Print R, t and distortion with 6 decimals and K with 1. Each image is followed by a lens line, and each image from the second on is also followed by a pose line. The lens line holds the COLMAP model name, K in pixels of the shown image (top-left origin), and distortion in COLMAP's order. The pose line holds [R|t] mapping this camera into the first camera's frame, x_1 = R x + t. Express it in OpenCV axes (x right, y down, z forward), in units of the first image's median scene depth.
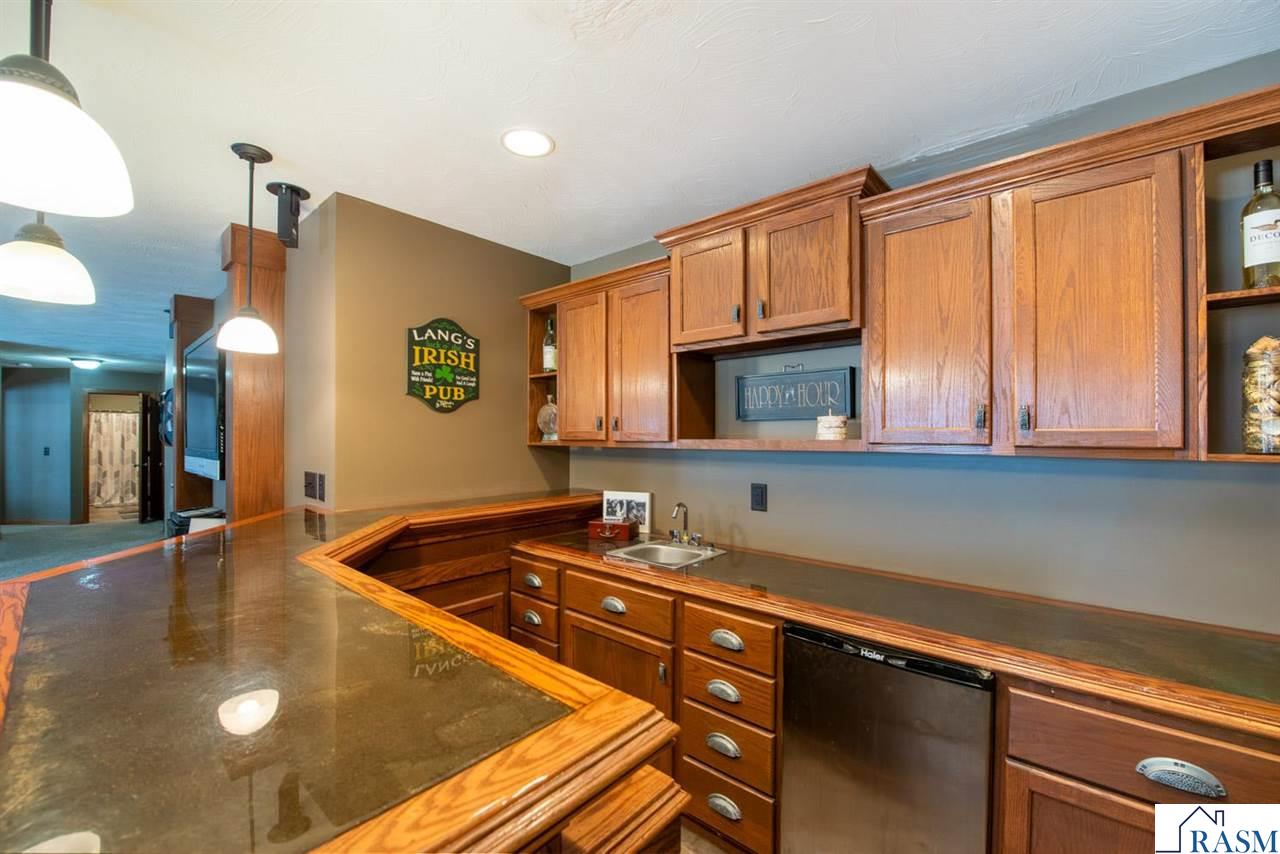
lens RADIAL K [[524.7, 0, 649.0], [0, 524.7, 431.2], [0, 0, 1]] dist [-0.017432, -0.000815]
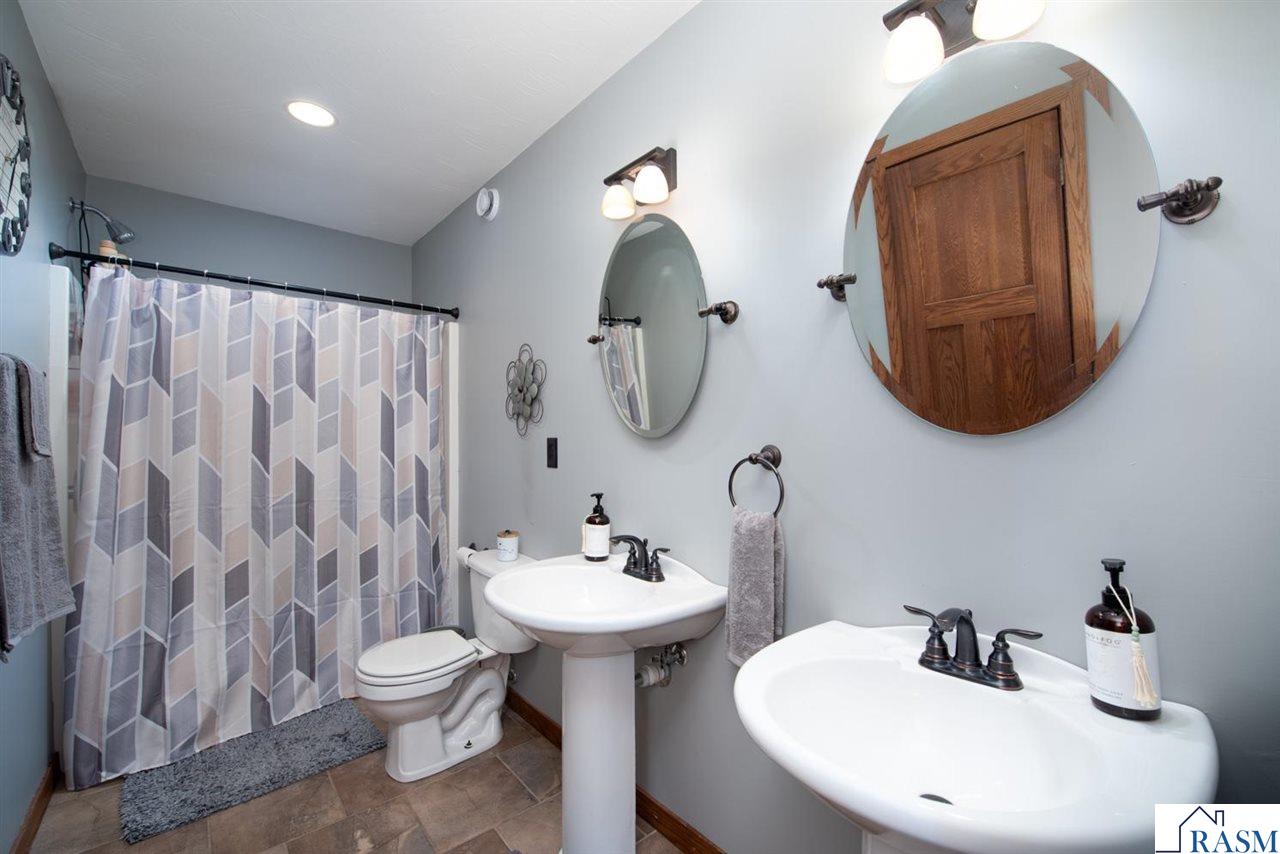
lens RADIAL K [[524.7, 0, 634.0], [0, 524.7, 430.0], [0, 0, 1]] dist [-0.017432, -0.000815]
pose [[0.987481, -0.001346, -0.157732, -0.855792], [0.002613, 0.999966, 0.007830, 0.021570], [0.157717, -0.008144, 0.987451, 0.831363]]
